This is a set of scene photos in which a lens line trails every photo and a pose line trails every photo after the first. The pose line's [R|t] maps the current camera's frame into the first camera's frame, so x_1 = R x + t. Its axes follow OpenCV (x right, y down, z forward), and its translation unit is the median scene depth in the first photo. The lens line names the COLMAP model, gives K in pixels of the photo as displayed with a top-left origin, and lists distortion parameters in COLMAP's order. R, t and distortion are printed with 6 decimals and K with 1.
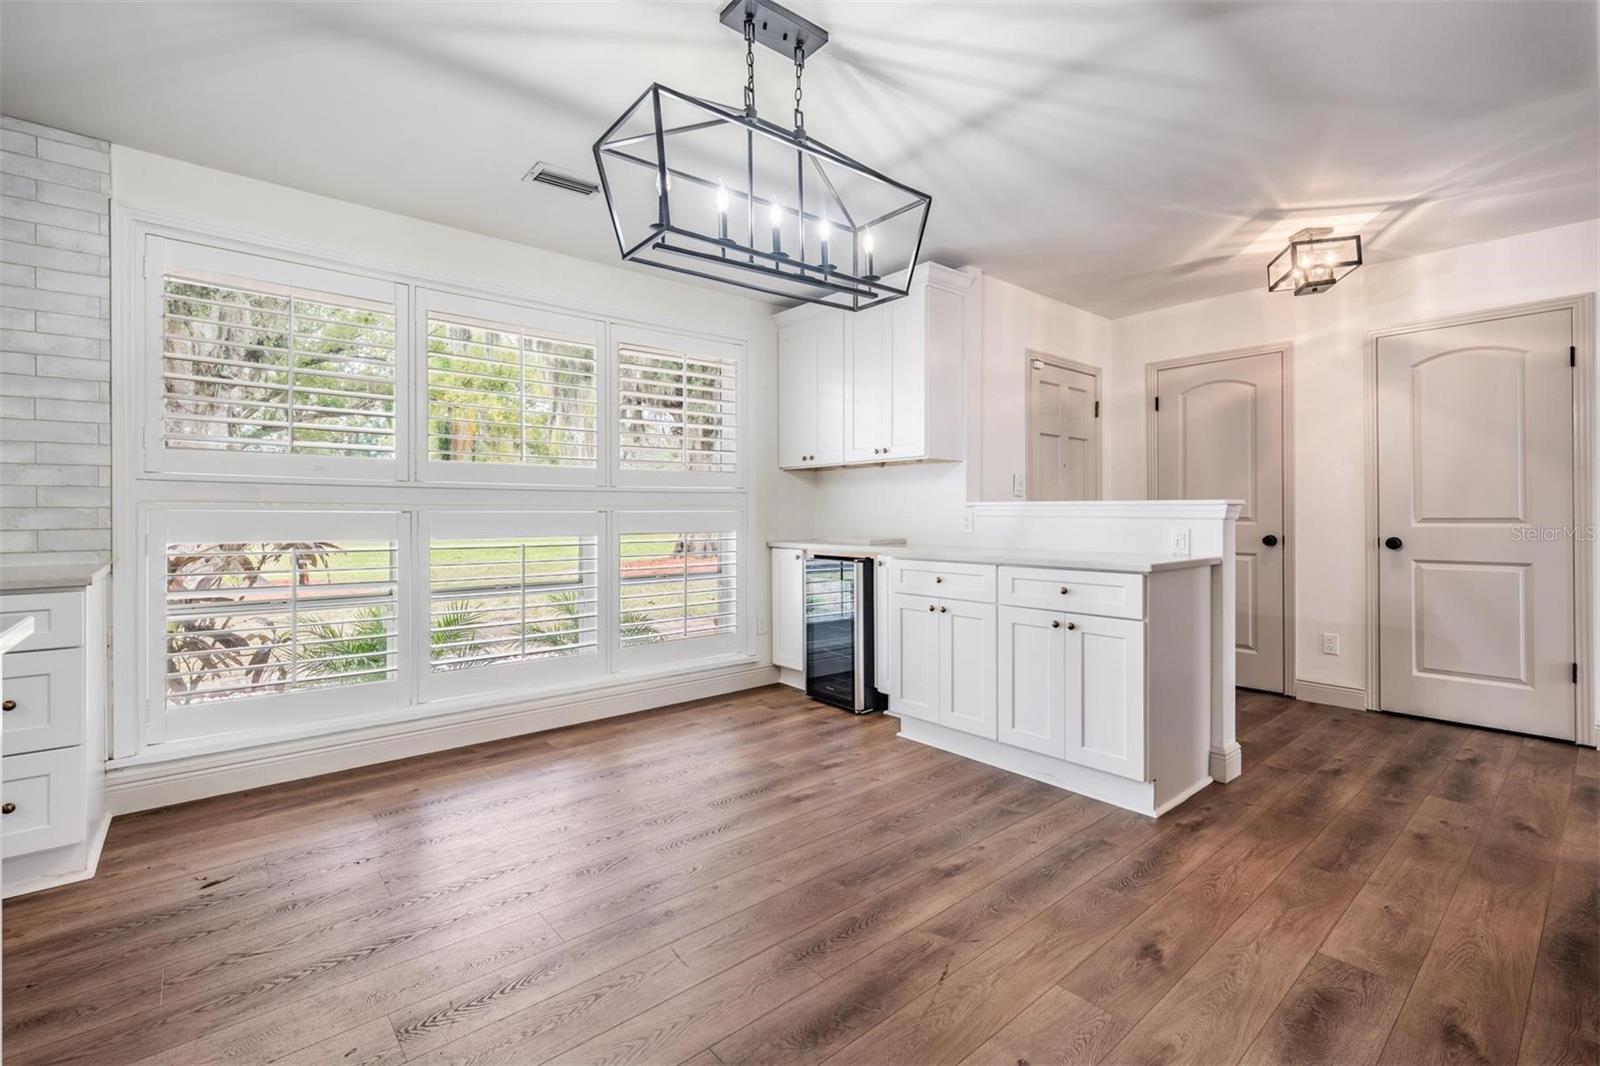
lens RADIAL K [[716.8, 0, 795.8], [0, 716.8, 510.8], [0, 0, 1]] dist [0.001771, -0.001009]
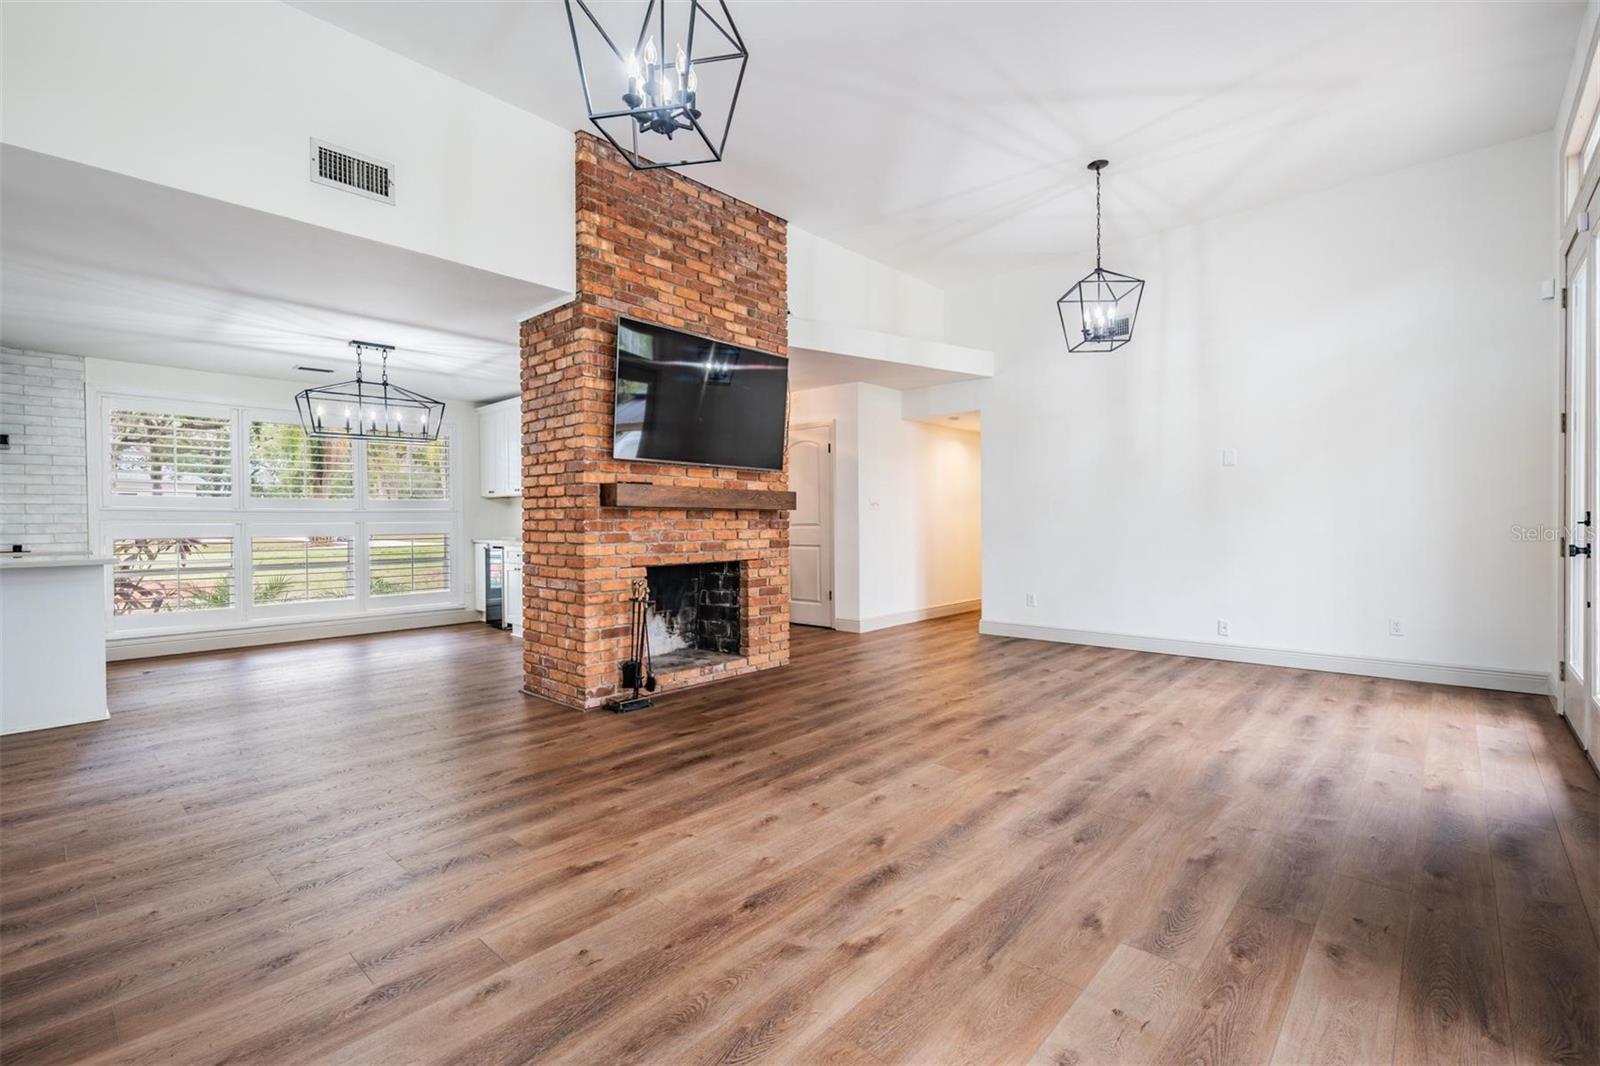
lens RADIAL K [[716.8, 0, 801.7], [0, 716.8, 525.4], [0, 0, 1]] dist [0.001771, -0.001009]
pose [[0.993633, -0.006721, 0.112468, 0.858697], [0.005638, 0.999935, 0.009943, -0.006036], [-0.112528, -0.009245, 0.993606, -1.261463]]
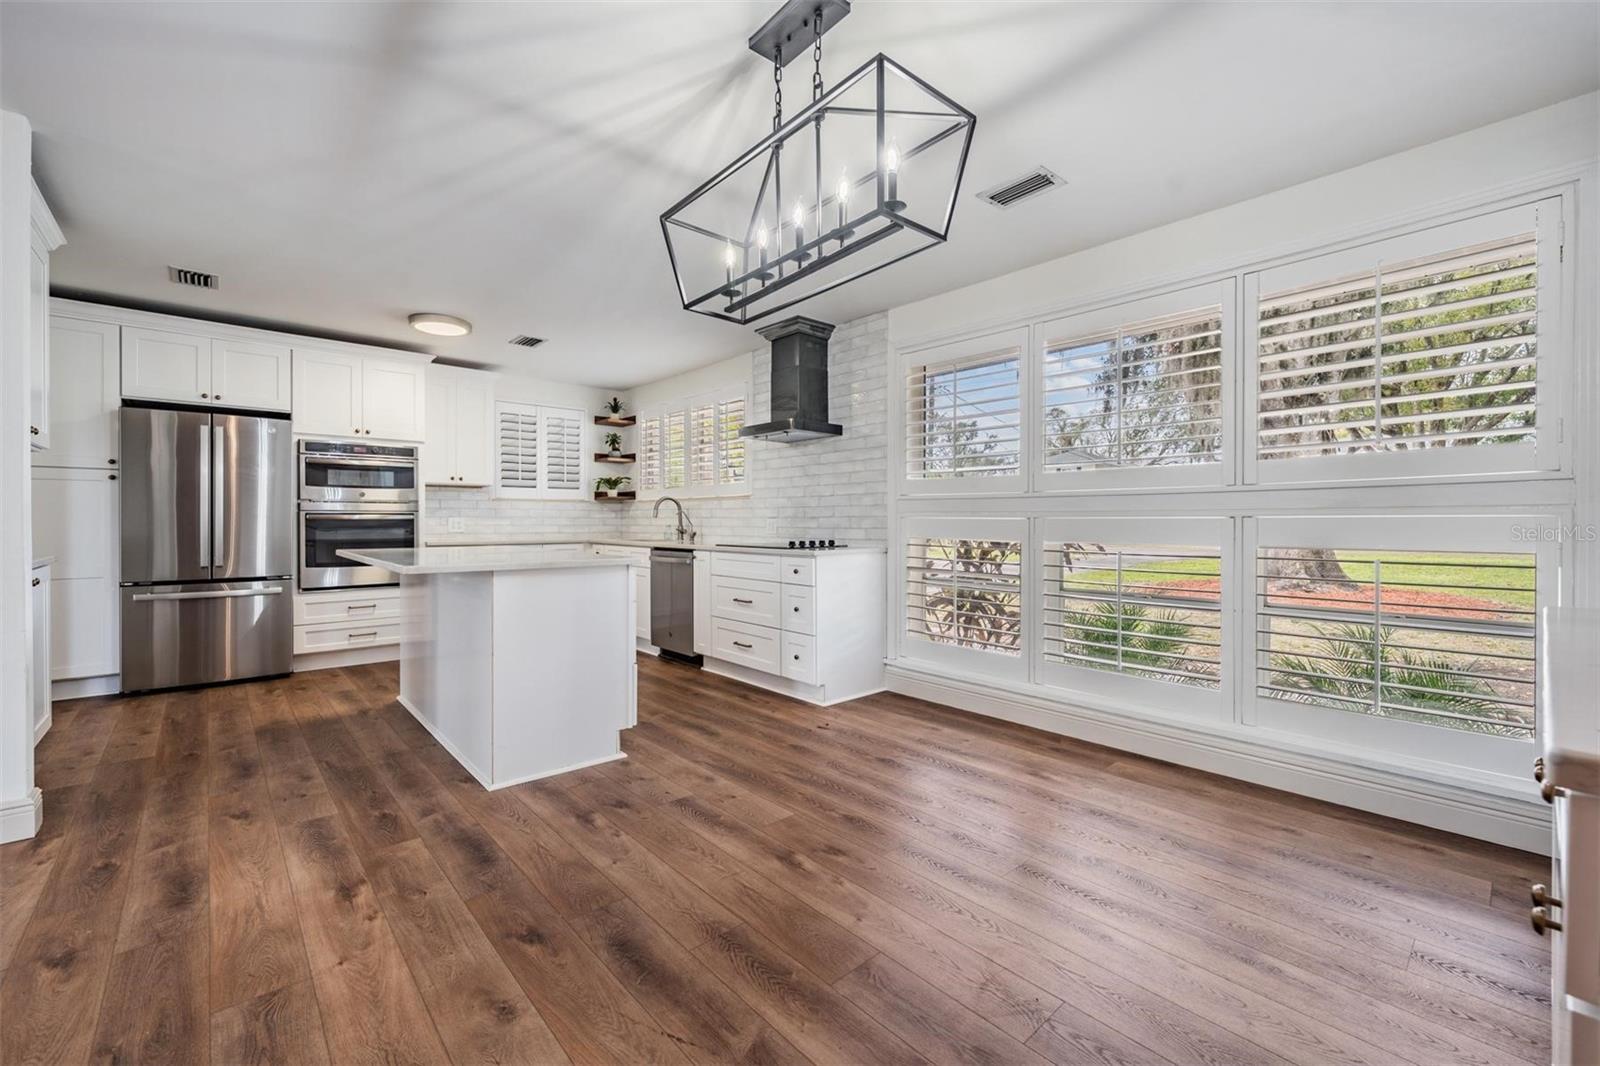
lens RADIAL K [[663.6, 0, 798.9], [0, 663.6, 520.3], [0, 0, 1]] dist [0.002388, -0.000241]
pose [[0.013499, -0.001467, -0.999908, 0.598729], [0.001146, 0.999998, -0.001452, 0.006833], [0.999908, -0.001126, 0.013500, 0.665130]]
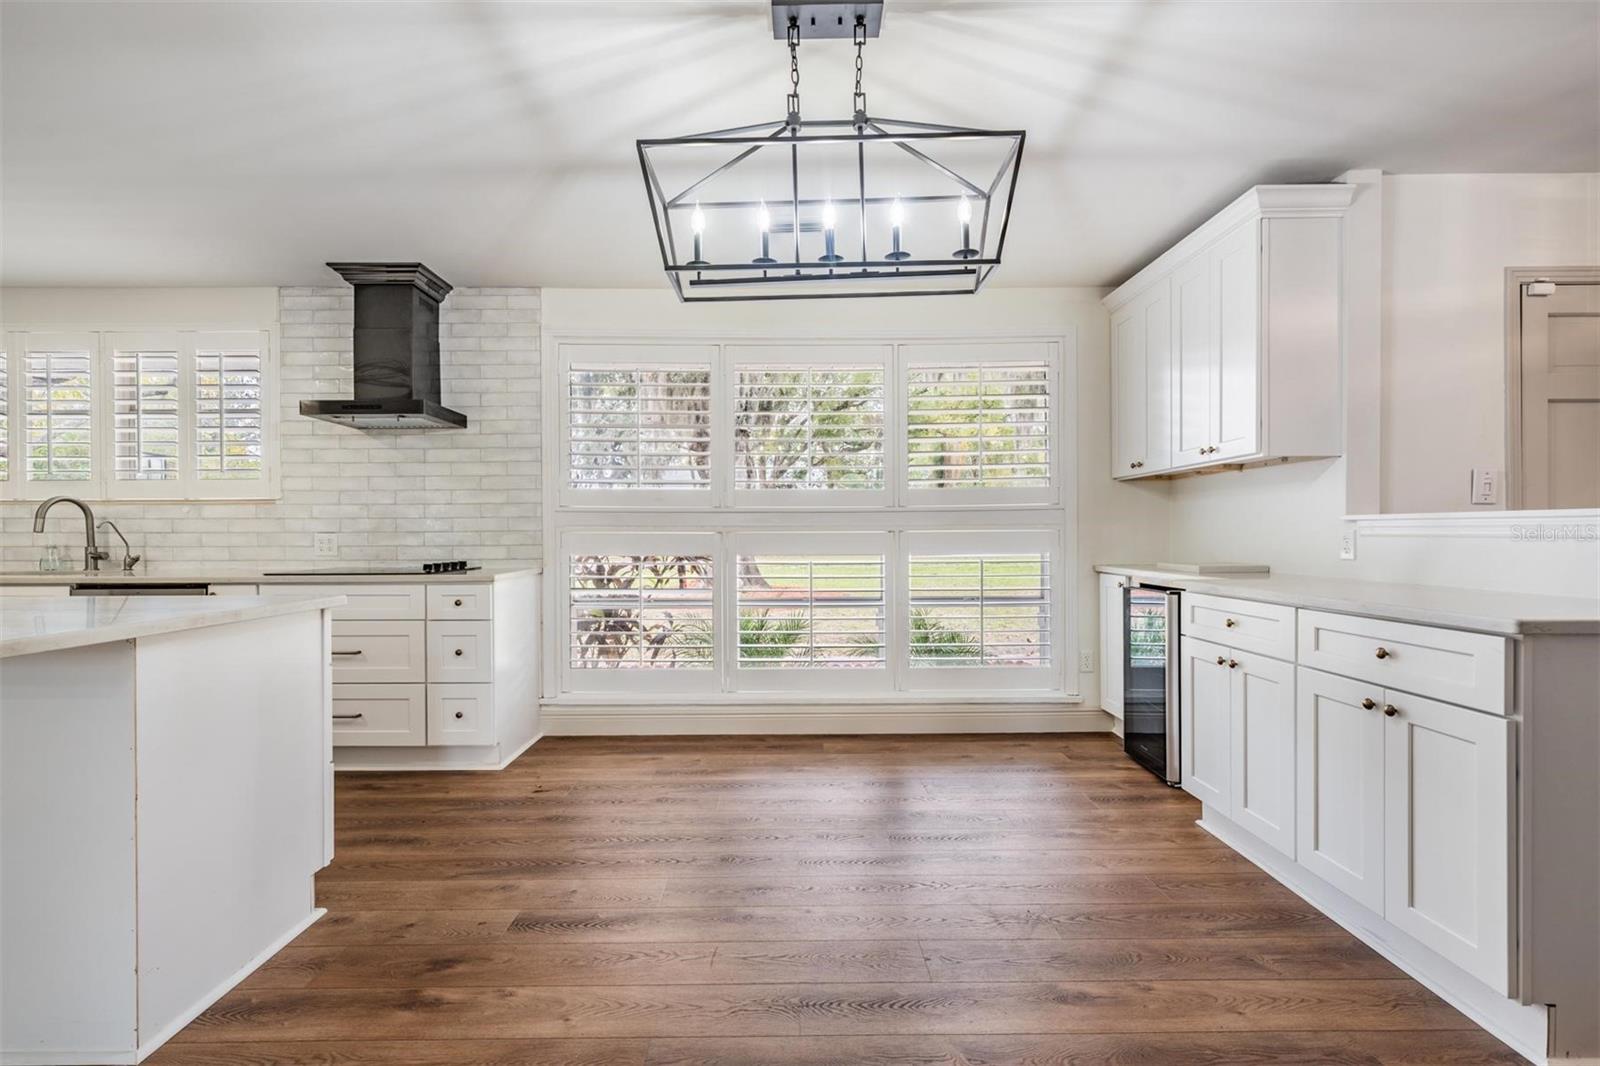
lens RADIAL K [[716.8, 0, 791.3], [0, 716.8, 534.4], [0, 0, 1]] dist [0.001771, -0.001009]
pose [[0.761968, -0.001939, -0.647611, 0.367308], [0.006014, 0.999974, 0.004082, 0.000371], [0.647586, -0.007005, 0.761960, 0.167824]]
